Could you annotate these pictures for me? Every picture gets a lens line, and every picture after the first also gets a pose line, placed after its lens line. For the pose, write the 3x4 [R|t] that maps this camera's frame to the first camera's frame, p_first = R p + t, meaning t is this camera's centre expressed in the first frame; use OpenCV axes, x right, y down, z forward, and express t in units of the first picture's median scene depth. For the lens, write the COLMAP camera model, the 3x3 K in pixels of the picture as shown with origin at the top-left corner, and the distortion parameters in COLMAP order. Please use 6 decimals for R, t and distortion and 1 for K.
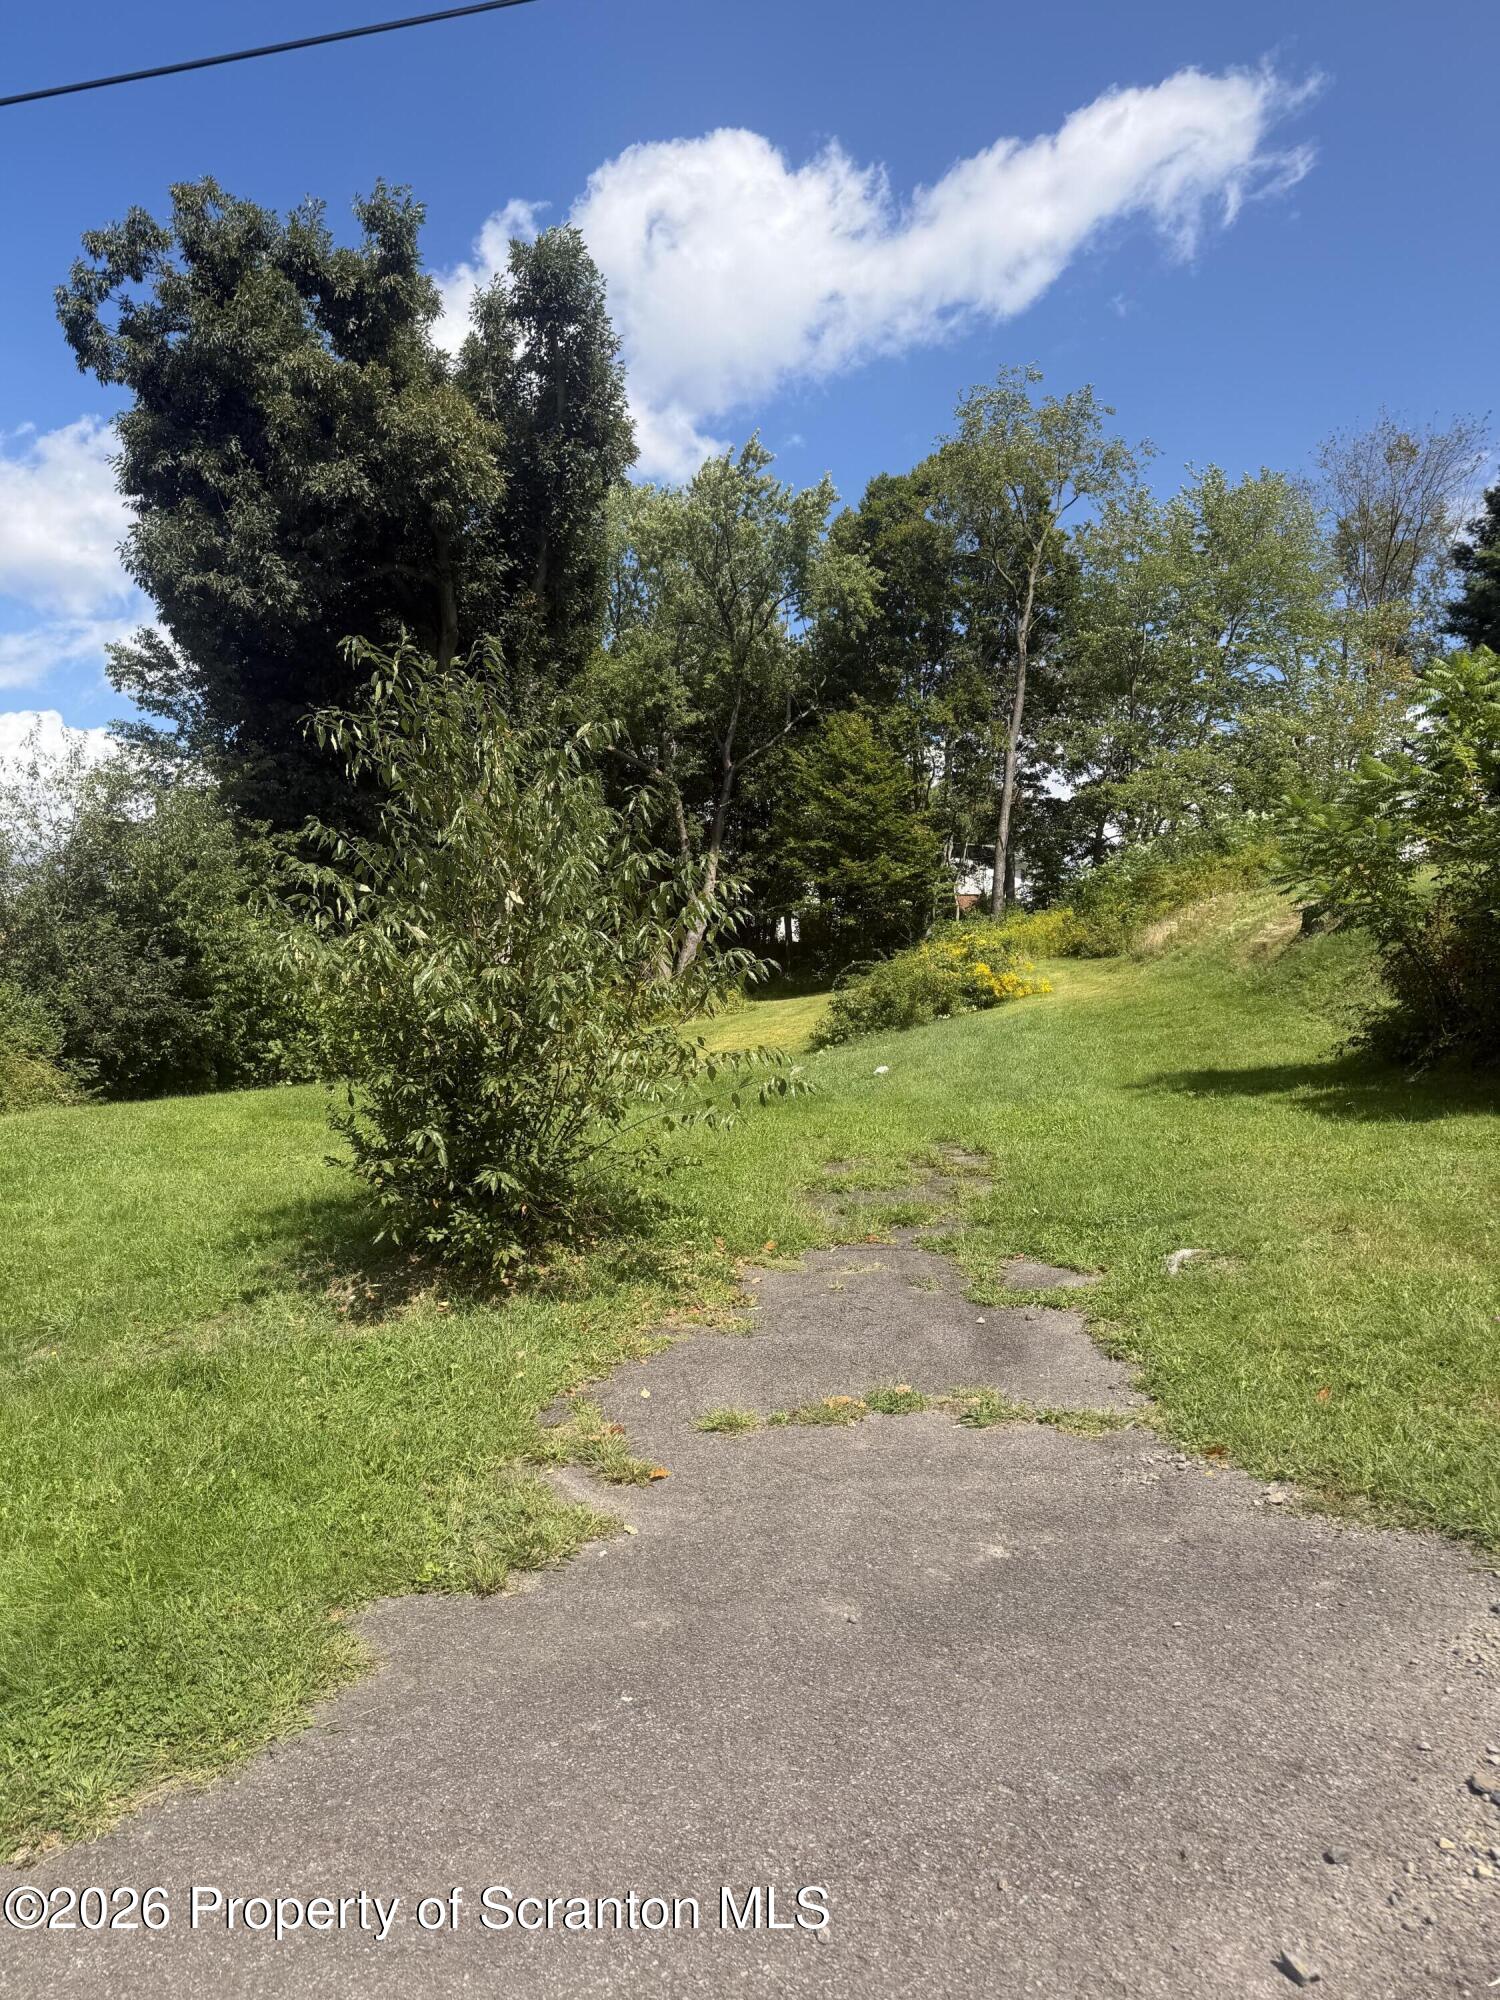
lens RADIAL K [[1460.2, 0, 750.0], [0, 1460.2, 1000.0], [0, 0, 1]] dist [0.030410, -0.002392]
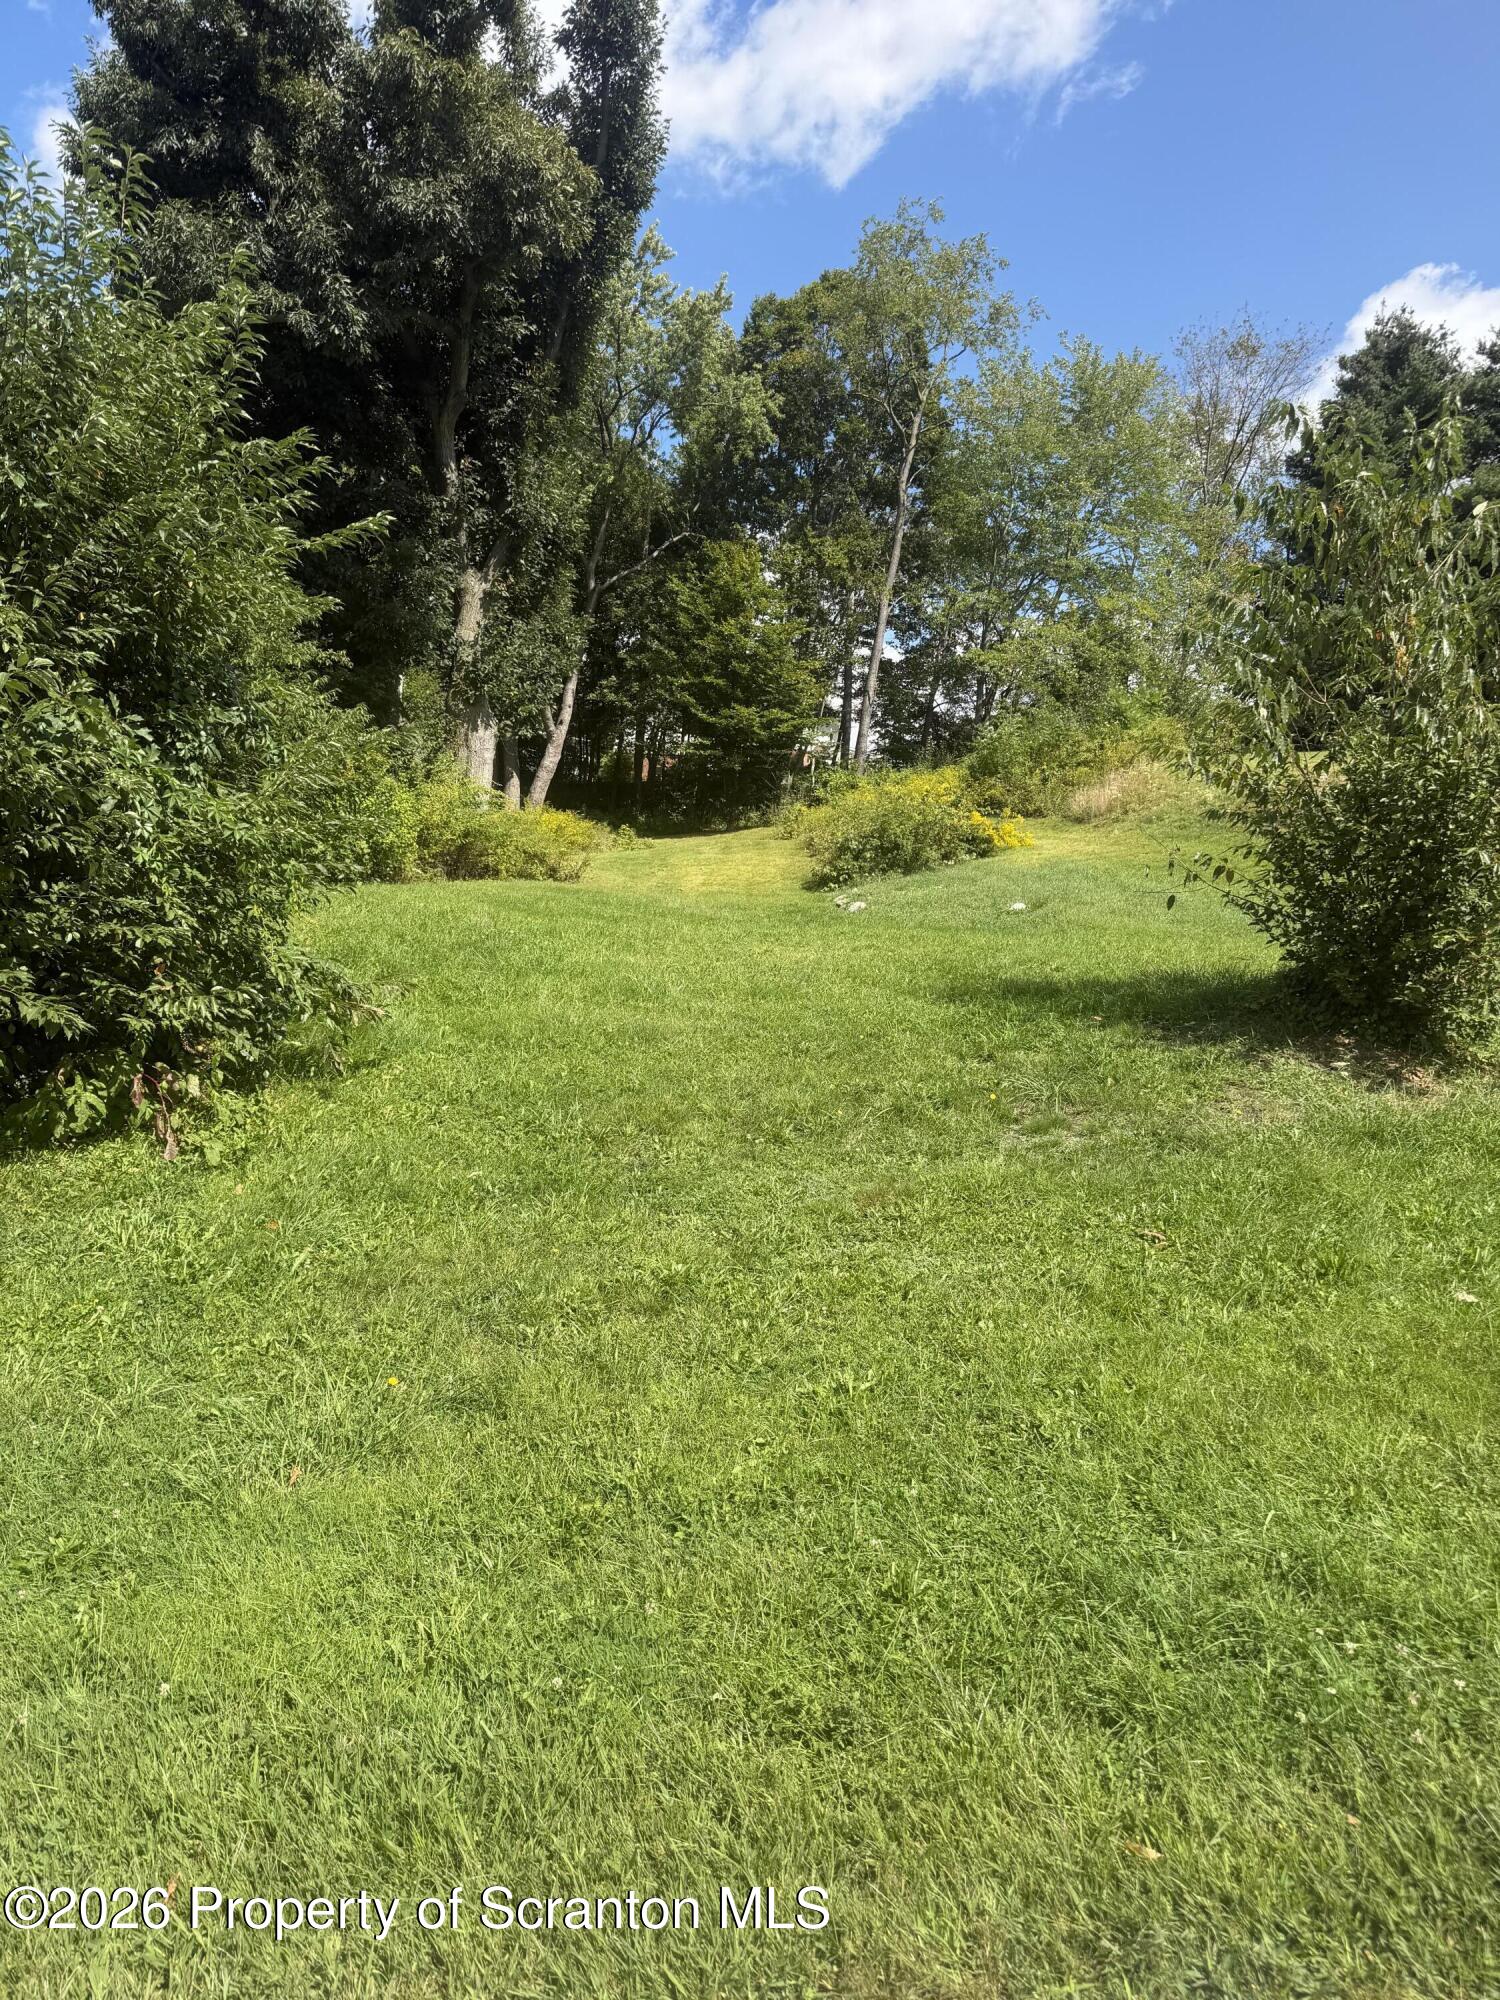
lens RADIAL K [[1484.4, 0, 750.0], [0, 1484.4, 1000.0], [0, 0, 1]] dist [0.007190, 0.006423]
pose [[0.969817, 0.048600, 0.238942, -0.227424], [-0.071697, 0.993453, 0.088938, 0.023061], [-0.233055, -0.103385, 0.966952, 0.034736]]
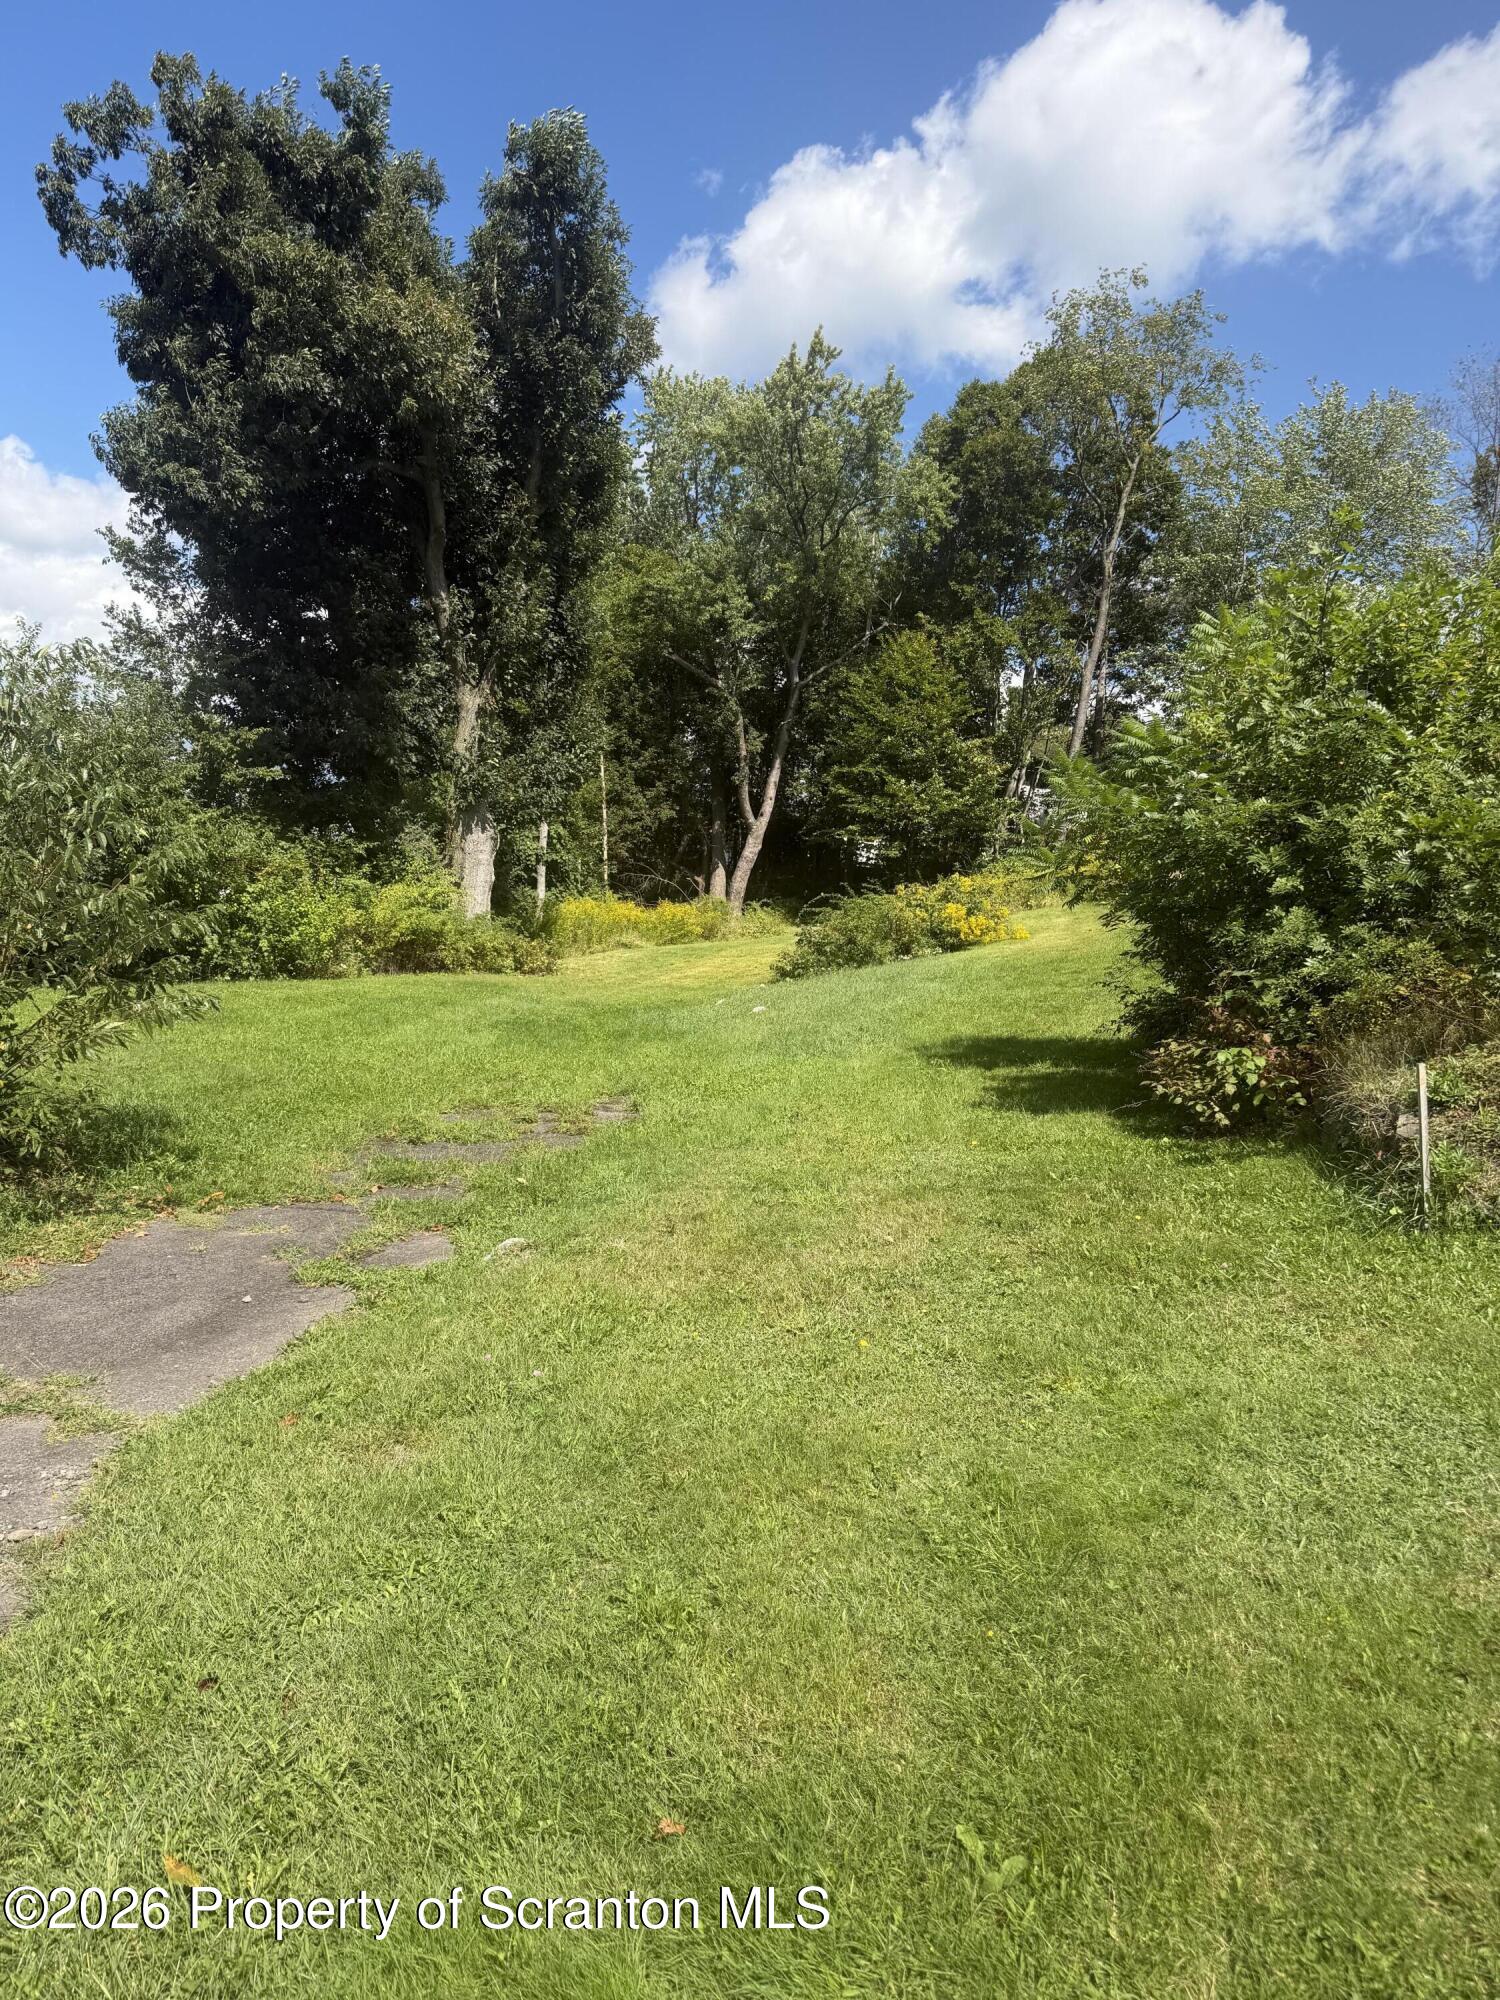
lens RADIAL K [[1468.3, 0, 750.0], [0, 1468.3, 1000.0], [0, 0, 1]] dist [0.002041, 0.034821]
pose [[0.991571, 0.072982, -0.107053, 0.131411], [-0.066558, 0.995829, 0.062403, -0.013439], [0.111161, -0.054752, 0.992293, 0.025505]]
